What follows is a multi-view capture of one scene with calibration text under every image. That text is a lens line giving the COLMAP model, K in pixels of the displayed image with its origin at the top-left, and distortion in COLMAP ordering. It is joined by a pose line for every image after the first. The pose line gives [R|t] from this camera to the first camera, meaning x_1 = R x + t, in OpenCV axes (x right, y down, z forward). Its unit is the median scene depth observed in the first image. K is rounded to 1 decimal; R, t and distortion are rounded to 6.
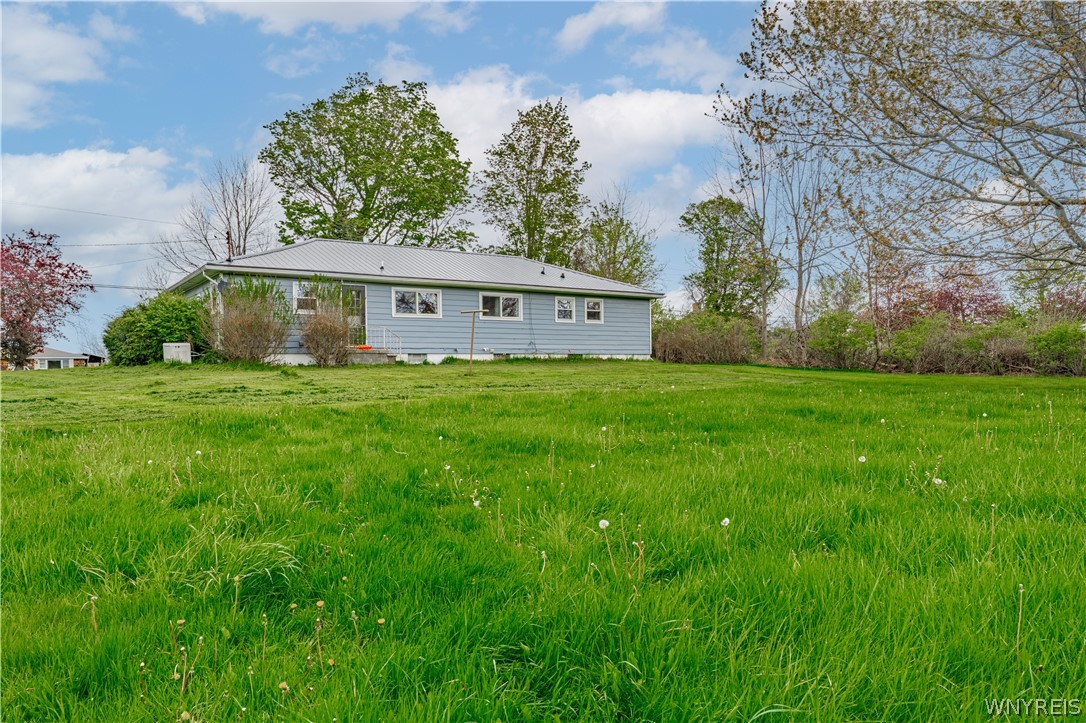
lens RADIAL K [[721.5, 0, 543.0], [0, 721.5, 361.5], [0, 0, 1]] dist [0.003952, 0.001594]
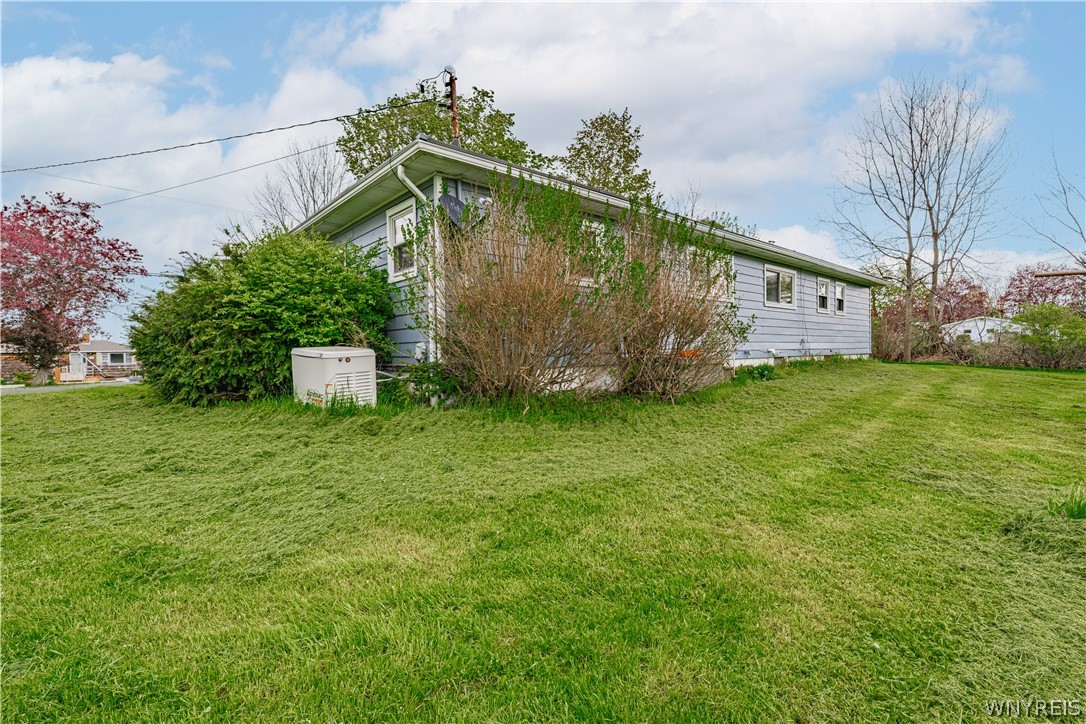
lens RADIAL K [[484.9, 0, 543.1], [0, 484.9, 343.6], [0, 0, 1]] dist [-0.001232, -0.000491]
pose [[0.993957, -0.002290, 0.109744, -0.302340], [0.003461, 0.999939, -0.010487, -0.017782], [-0.109713, 0.010803, 0.993905, 0.522547]]
